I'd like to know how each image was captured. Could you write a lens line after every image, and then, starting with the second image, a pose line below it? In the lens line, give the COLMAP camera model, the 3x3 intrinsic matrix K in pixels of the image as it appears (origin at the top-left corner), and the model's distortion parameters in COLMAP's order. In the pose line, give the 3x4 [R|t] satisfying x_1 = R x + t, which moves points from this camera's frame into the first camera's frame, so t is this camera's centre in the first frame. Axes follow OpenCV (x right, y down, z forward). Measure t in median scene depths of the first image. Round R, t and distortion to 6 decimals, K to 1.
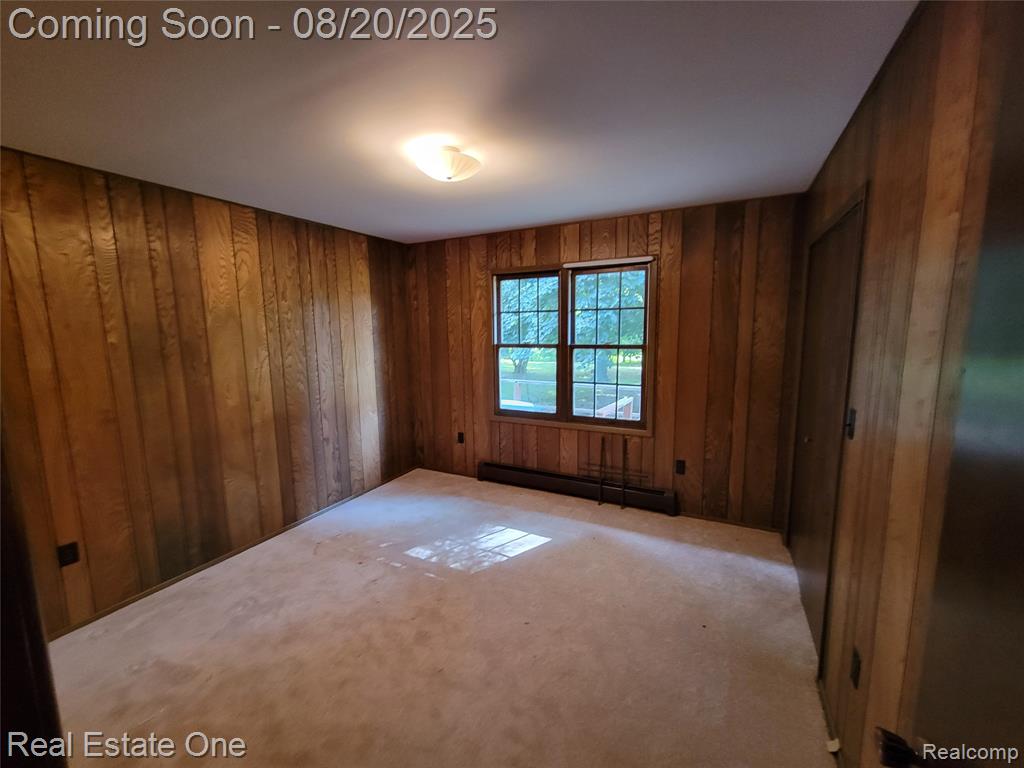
lens RADIAL K [[415.6, 0, 512.0], [0, 415.6, 384.0], [0, 0, 1]] dist [-0.001087, -0.000232]
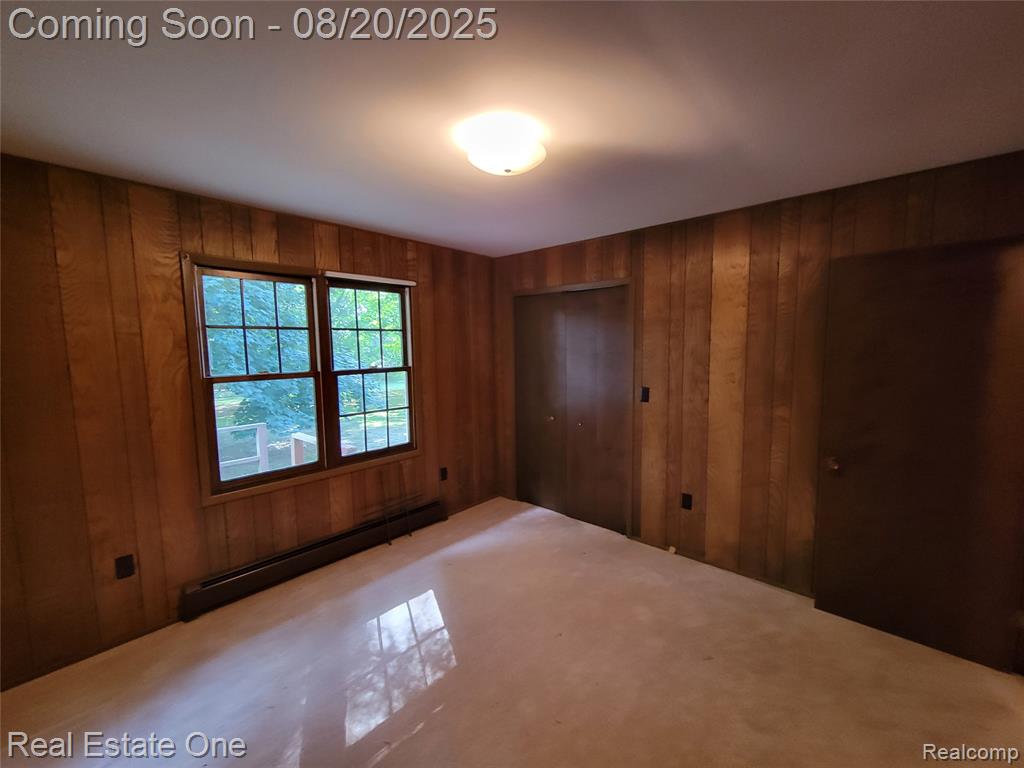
lens RADIAL K [[415.6, 0, 512.0], [0, 415.6, 384.0], [0, 0, 1]] dist [-0.001087, -0.000232]
pose [[0.262733, -0.077424, 0.961757, -0.560291], [0.138629, 0.989463, 0.041784, -0.056220], [-0.954858, 0.122349, 0.270697, 0.459776]]
